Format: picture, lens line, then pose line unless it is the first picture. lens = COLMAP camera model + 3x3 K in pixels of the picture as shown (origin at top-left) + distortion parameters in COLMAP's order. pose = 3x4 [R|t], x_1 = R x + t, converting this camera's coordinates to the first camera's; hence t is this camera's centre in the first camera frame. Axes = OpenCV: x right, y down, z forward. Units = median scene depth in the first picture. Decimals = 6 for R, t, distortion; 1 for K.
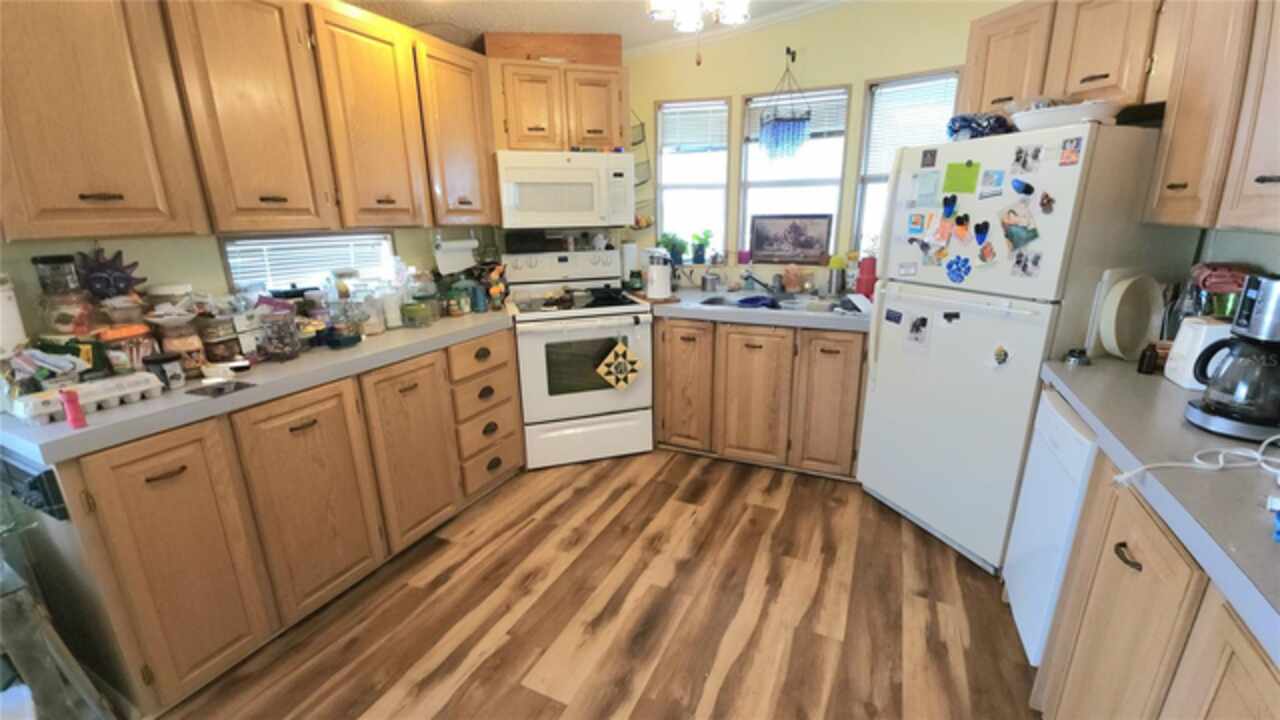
lens RADIAL K [[526.6, 0, 651.8], [0, 526.6, 365.3], [0, 0, 1]] dist [0.006838, -0.005238]
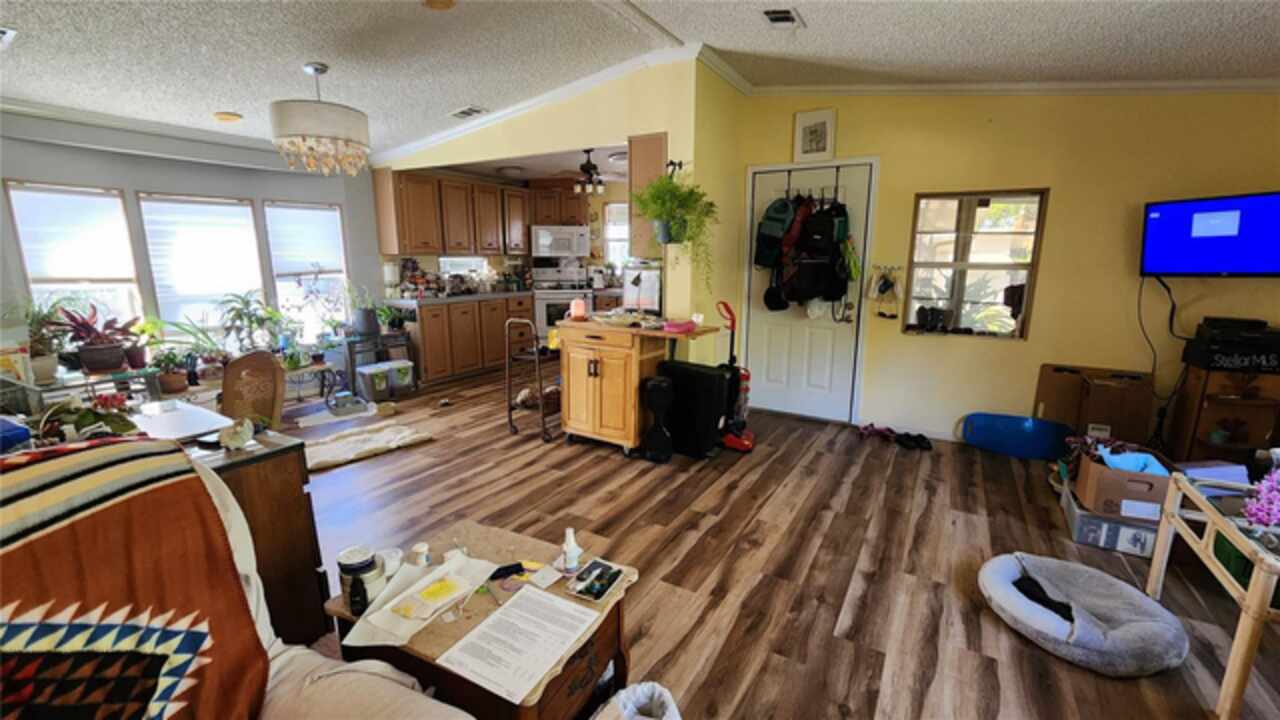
lens RADIAL K [[526.6, 0, 643.9], [0, 526.6, 364.4], [0, 0, 1]] dist [0.006838, -0.005238]
pose [[0.996019, 0.042605, -0.078297, 0.461067], [-0.048807, 0.995673, -0.079076, 0.420728], [0.074589, 0.082583, 0.993789, -1.393454]]
